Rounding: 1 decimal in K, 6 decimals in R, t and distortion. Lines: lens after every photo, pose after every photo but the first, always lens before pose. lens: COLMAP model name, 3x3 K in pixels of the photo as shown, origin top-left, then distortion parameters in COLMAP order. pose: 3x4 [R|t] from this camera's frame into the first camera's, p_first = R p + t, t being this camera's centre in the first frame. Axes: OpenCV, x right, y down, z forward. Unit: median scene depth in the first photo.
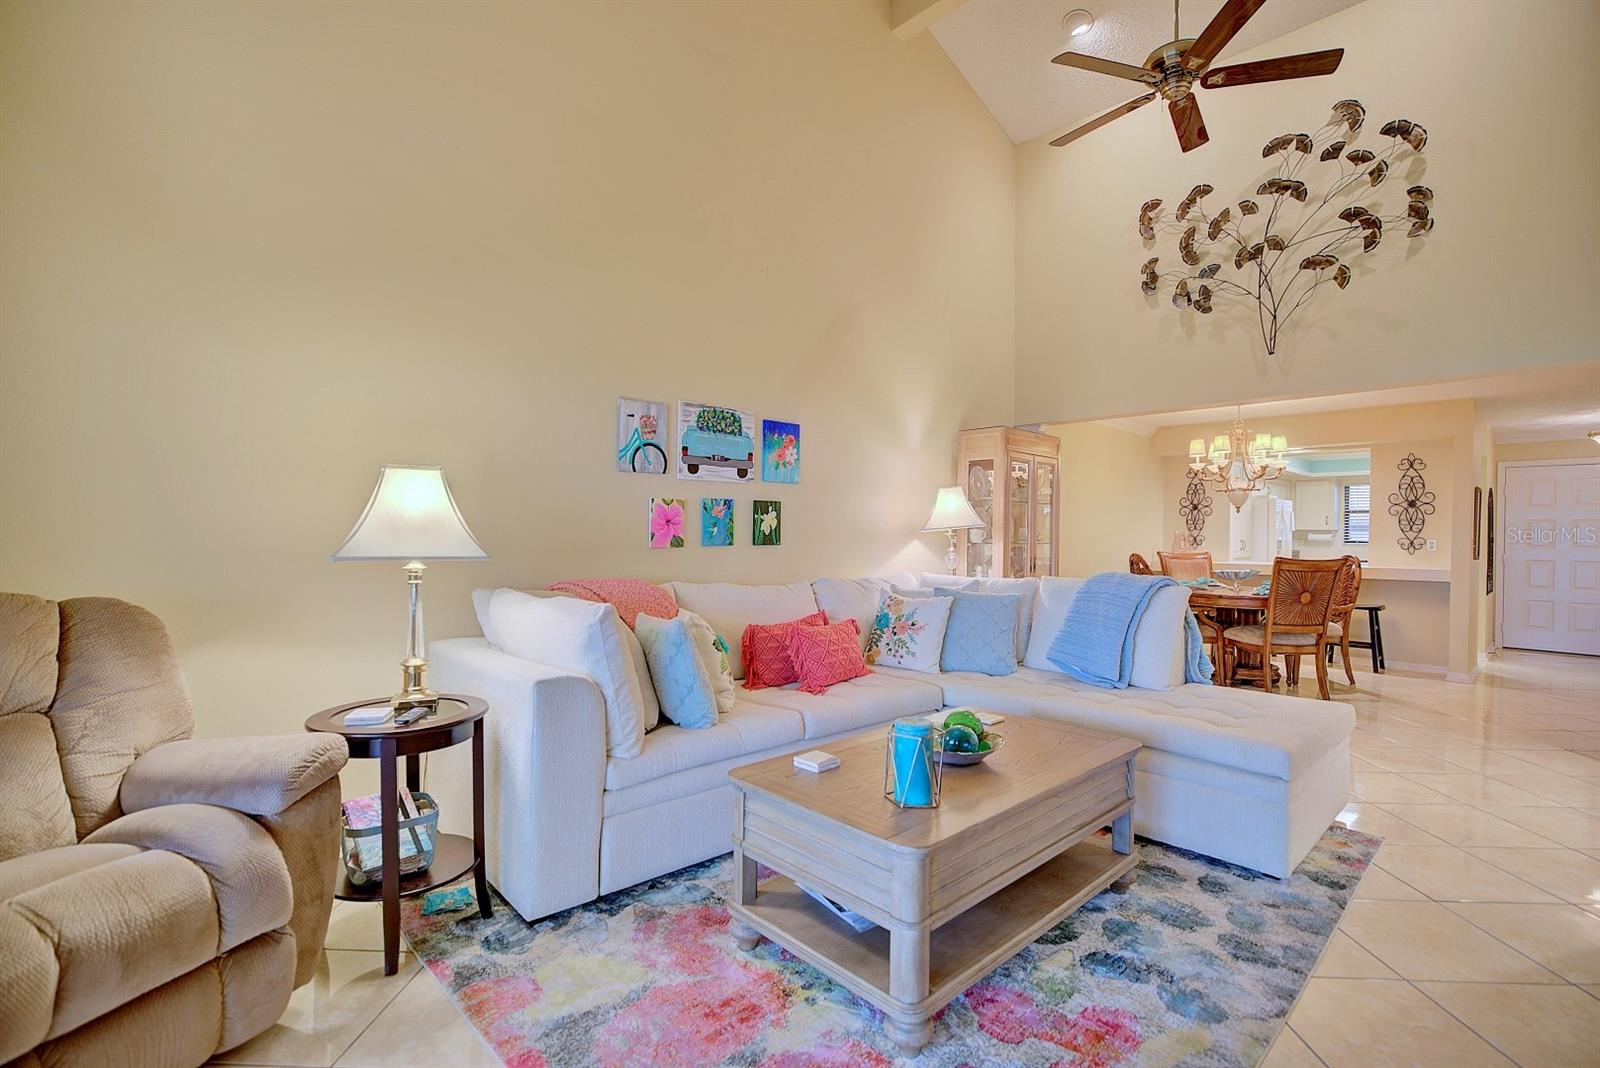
lens RADIAL K [[723.5, 0, 804.9], [0, 723.5, 533.7], [0, 0, 1]] dist [-0.002900, -0.001263]
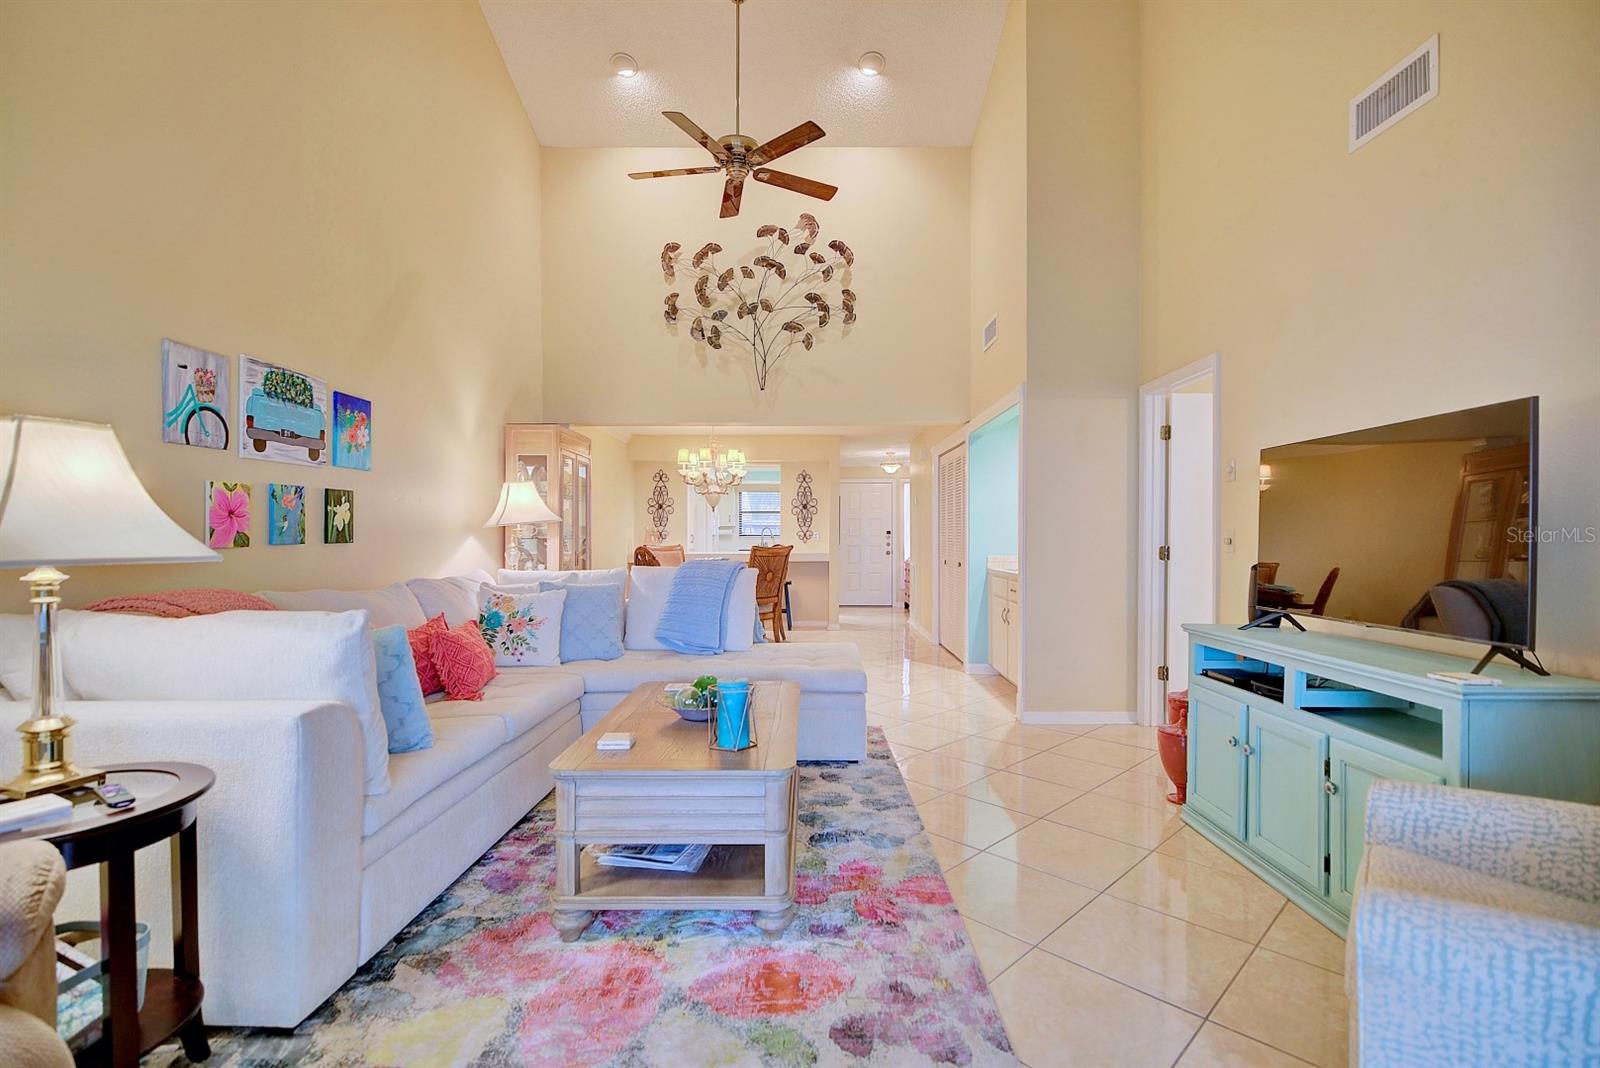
lens RADIAL K [[734.5, 0, 805.9], [0, 734.5, 533.5], [0, 0, 1]] dist [-0.001450, -0.000217]
pose [[0.690105, -0.009707, 0.723644, -0.290575], [0.008880, 0.999948, 0.004945, 0.005318], [-0.723655, 0.003014, 0.690156, 0.032152]]
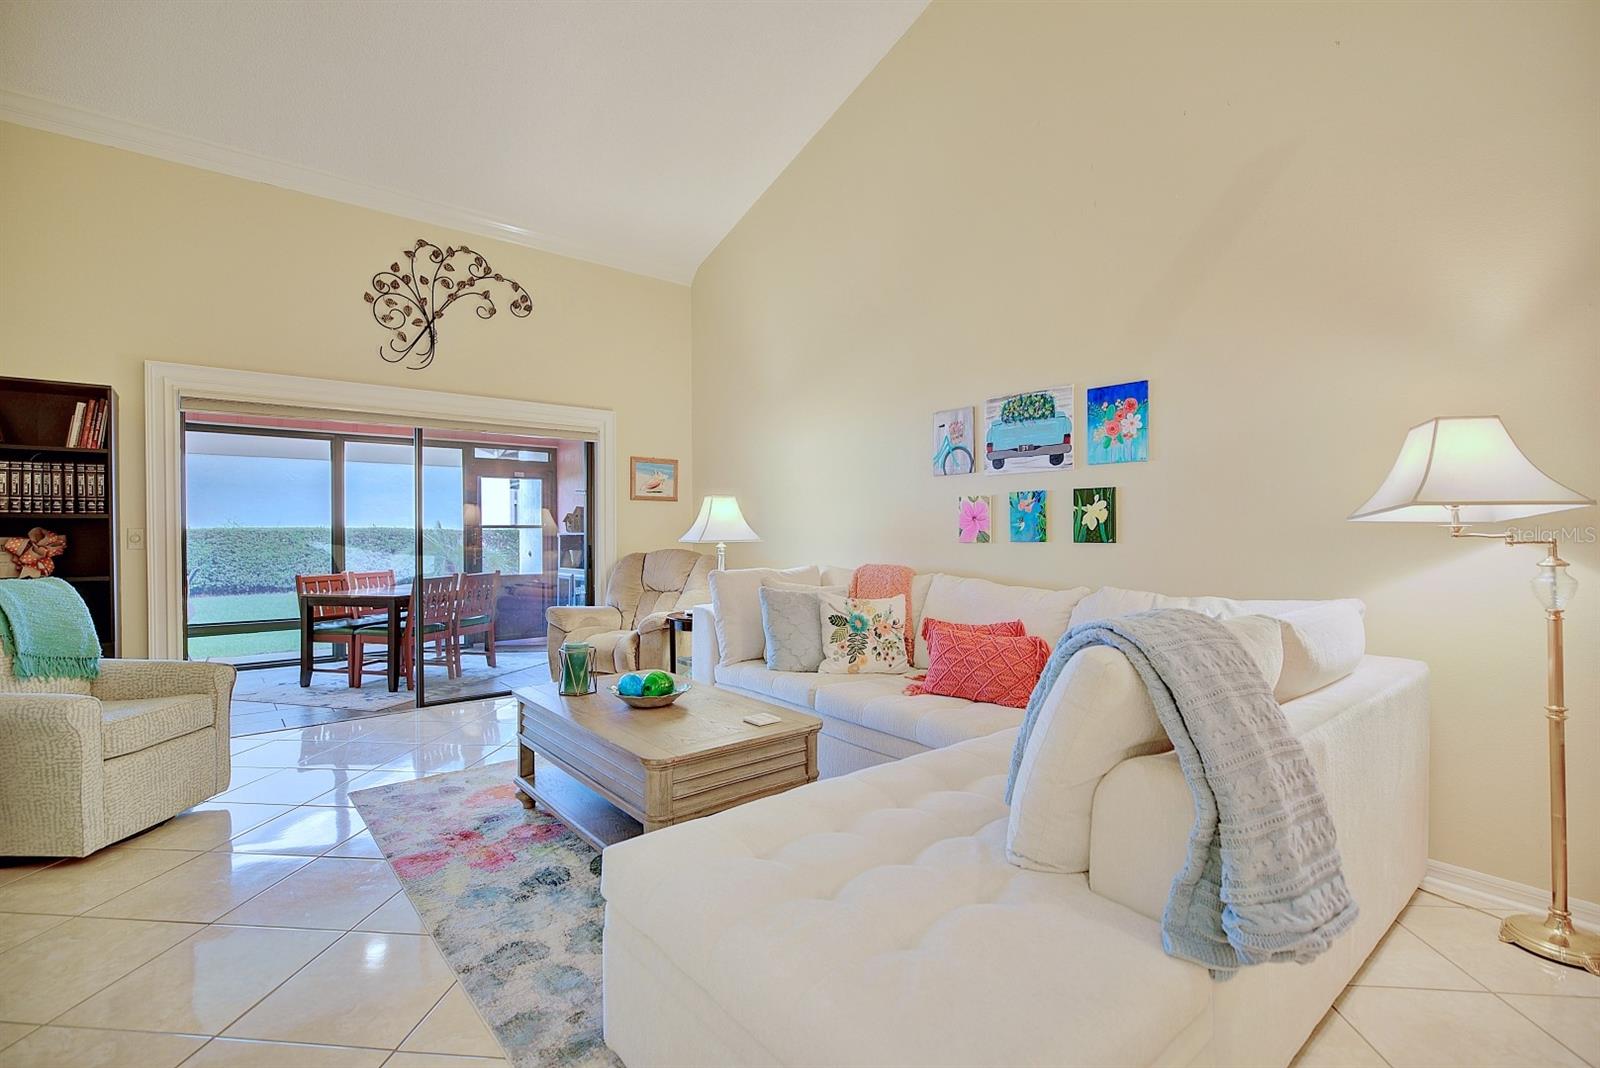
lens RADIAL K [[730.2, 0, 800.0], [0, 730.2, 534.0], [0, 0, 1]] dist [0.000008, 0.000102]
pose [[-0.062225, -0.003663, -0.998055, 0.781348], [-0.003168, 0.999989, -0.003473, 0.009863], [0.998057, 0.002946, -0.062235, 0.717694]]
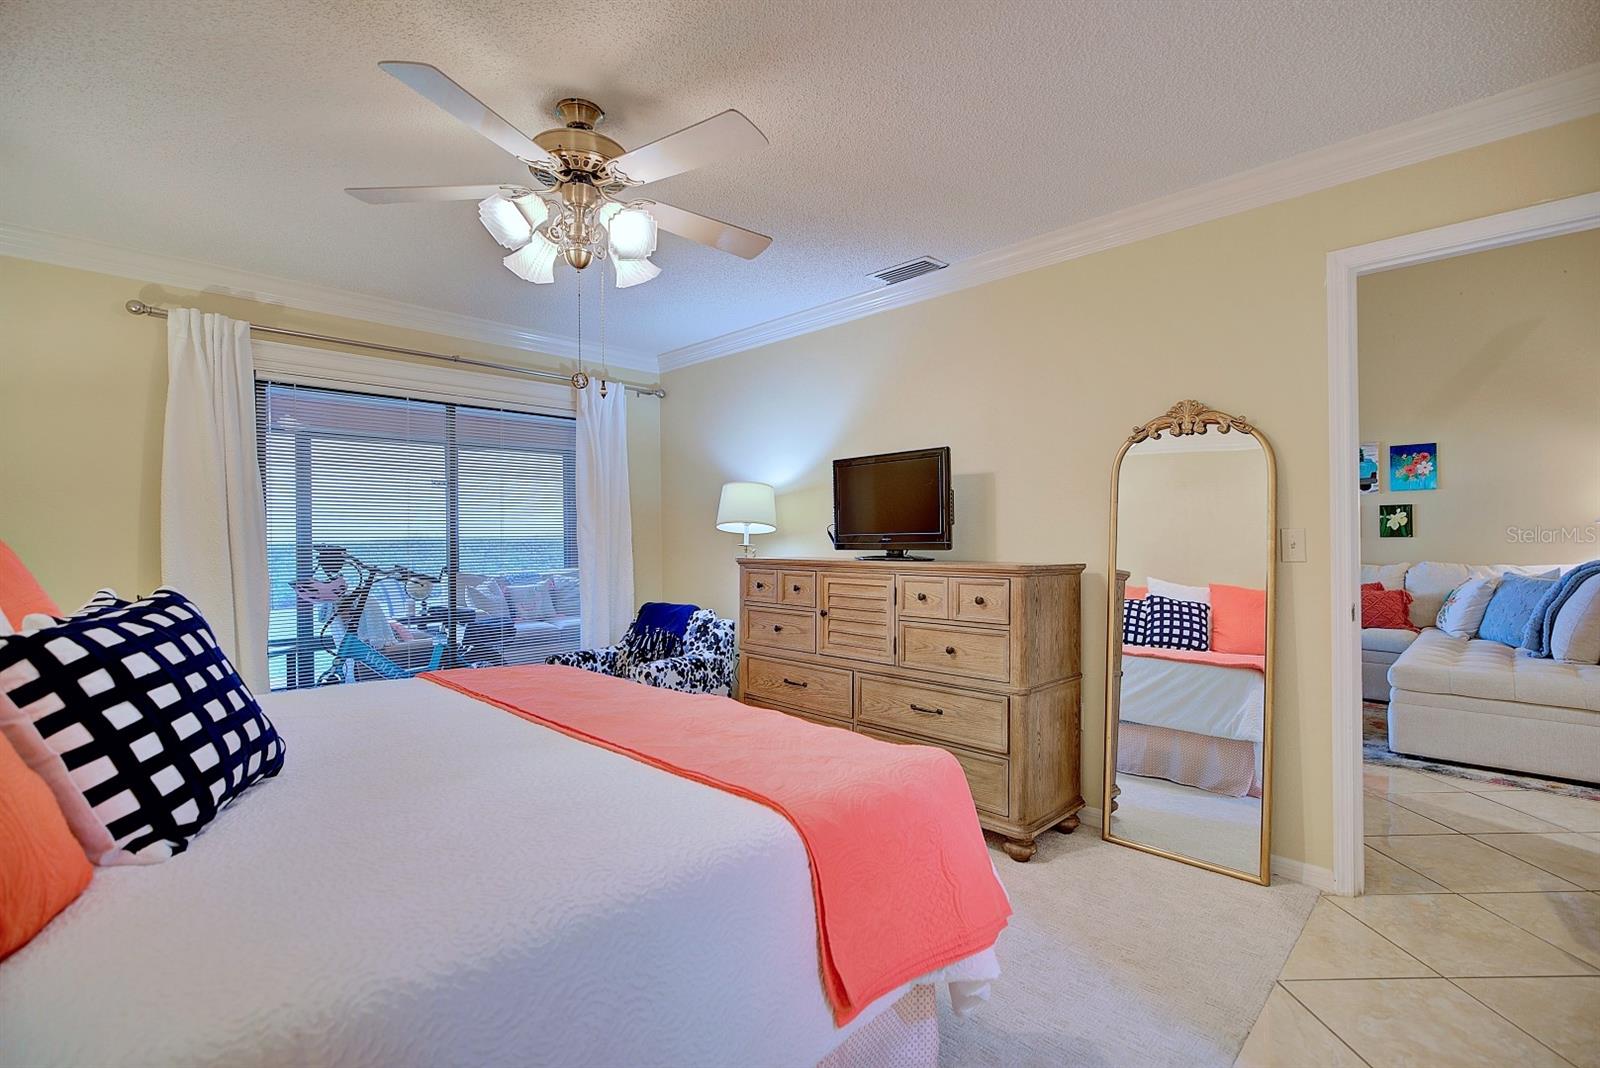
lens RADIAL K [[734.0, 0, 787.9], [0, 734.0, 535.3], [0, 0, 1]] dist [-0.002407, -0.000352]
pose [[0.019640, -0.012016, -0.999735, 1.301818], [0.000001, 0.999928, -0.012018, 0.028607], [0.999807, 0.000235, 0.019638, -0.174672]]
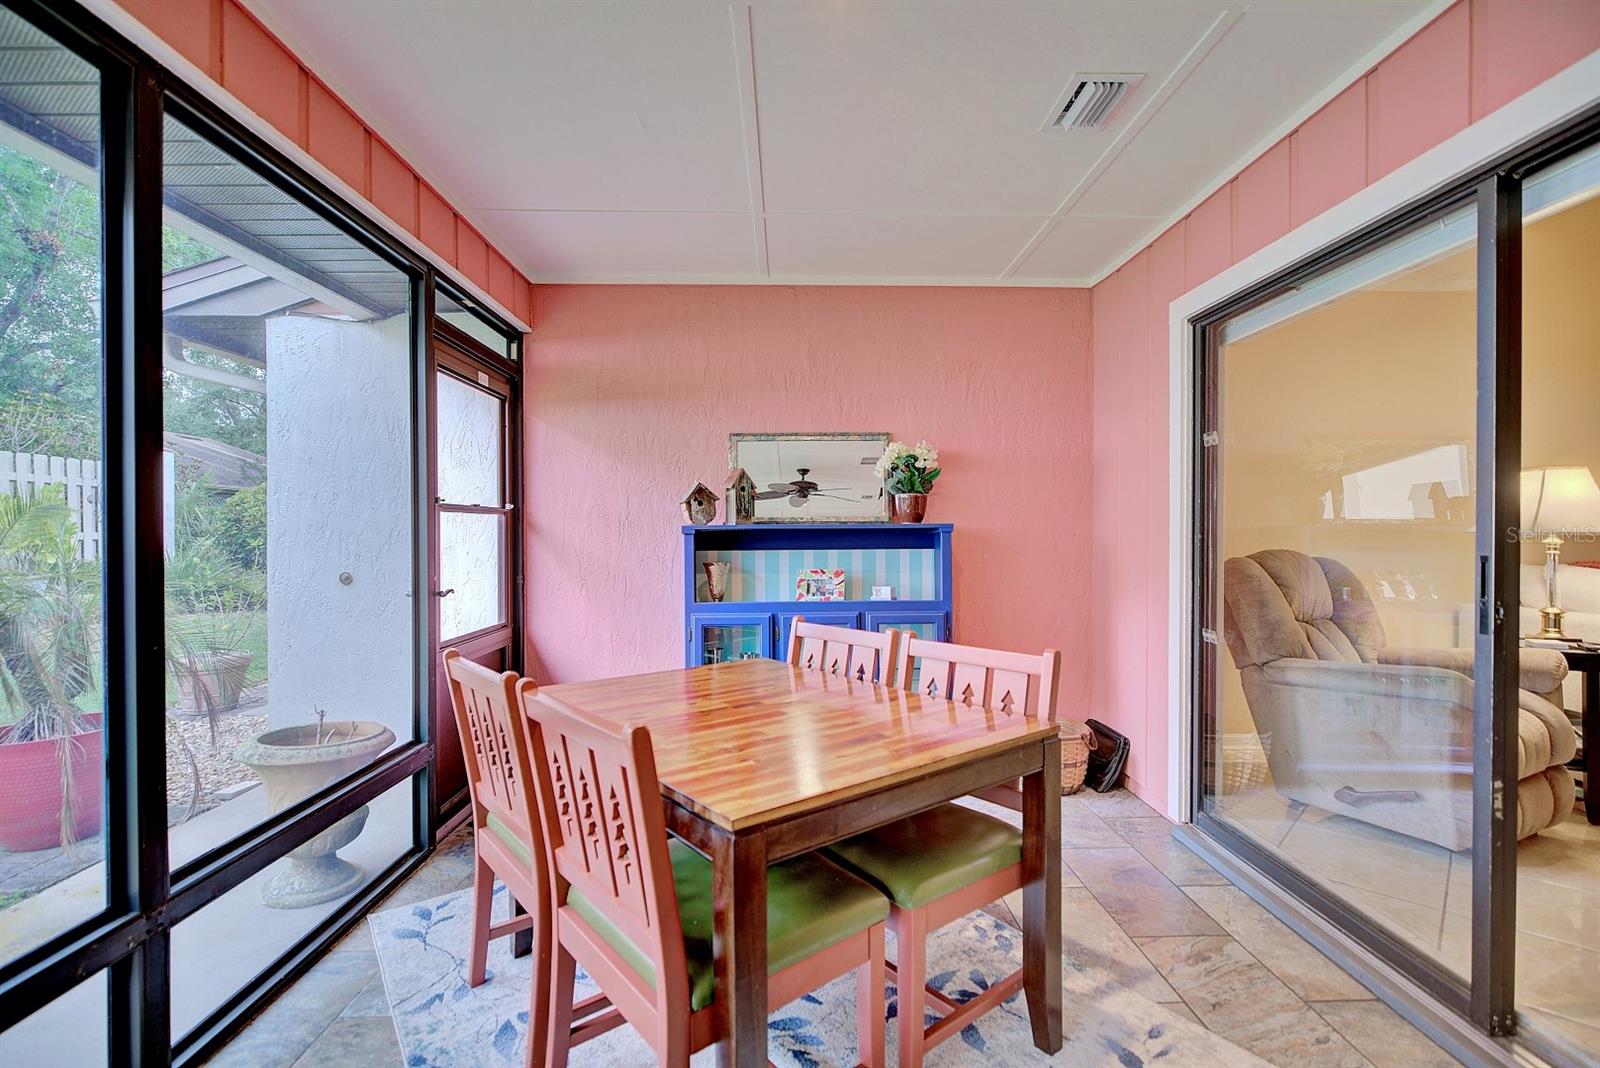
lens RADIAL K [[723.5, 0, 804.9], [0, 723.5, 533.7], [0, 0, 1]] dist [-0.002900, -0.001263]
pose [[0.739903, -0.002335, -0.672709, -0.357876], [0.006957, 0.999967, 0.004181, 0.008748], [0.672677, -0.007773, 0.739895, -0.513846]]
